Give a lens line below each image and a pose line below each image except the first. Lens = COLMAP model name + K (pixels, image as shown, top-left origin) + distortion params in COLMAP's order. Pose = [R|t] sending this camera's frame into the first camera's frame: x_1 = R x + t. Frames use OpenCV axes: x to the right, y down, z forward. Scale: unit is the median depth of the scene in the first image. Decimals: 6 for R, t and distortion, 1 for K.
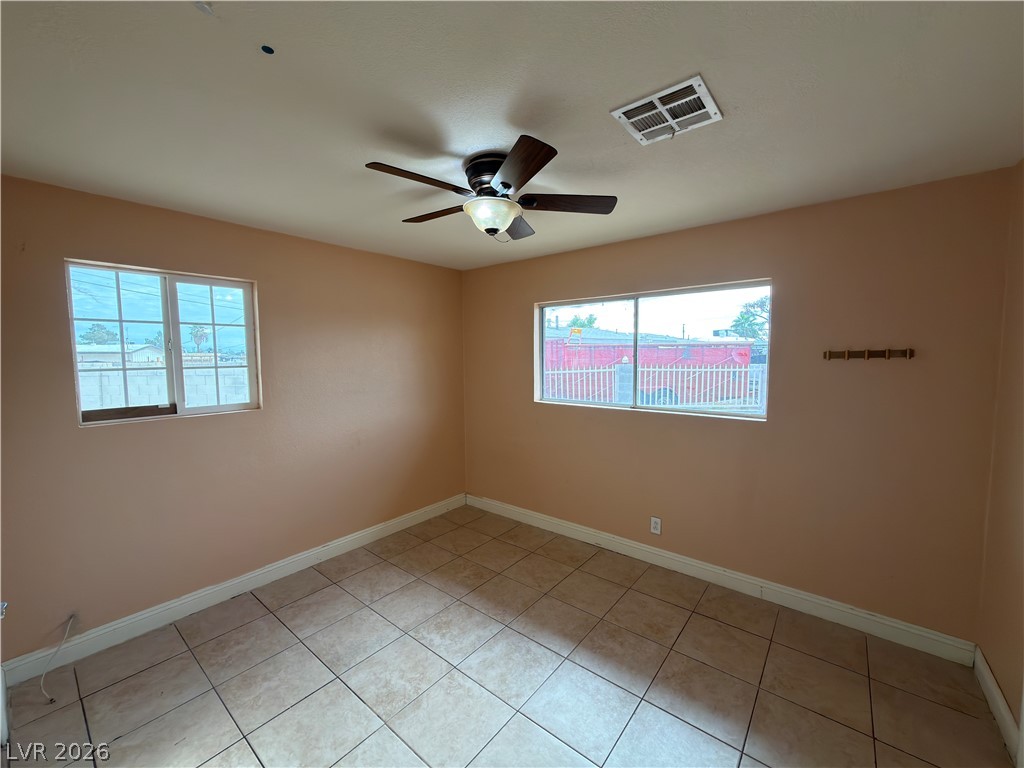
lens RADIAL K [[408.1, 0, 510.8], [0, 408.1, 385.4], [0, 0, 1]] dist [0.000035, -0.000196]
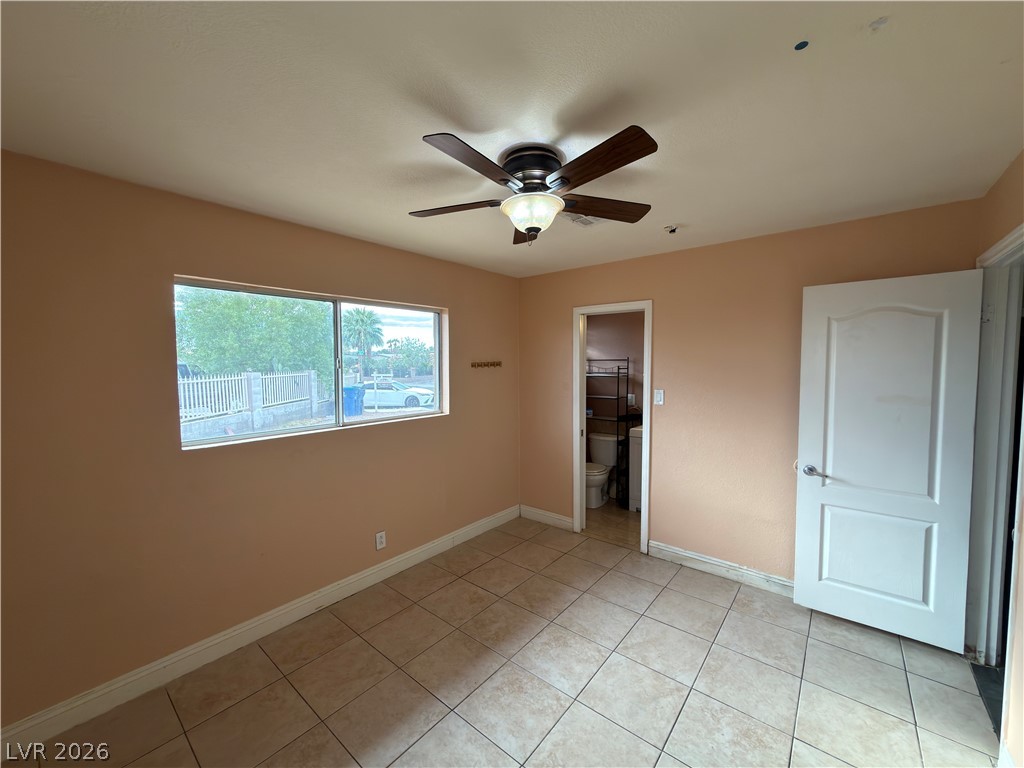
lens RADIAL K [[407.7, 0, 511.0], [0, 407.7, 380.4], [0, 0, 1]] dist [0.001978, 0.000451]
pose [[0.009228, -0.045936, 0.998902, -0.822246], [0.079470, 0.995818, 0.045060, -0.078819], [-0.996795, 0.078966, 0.012839, 0.880254]]
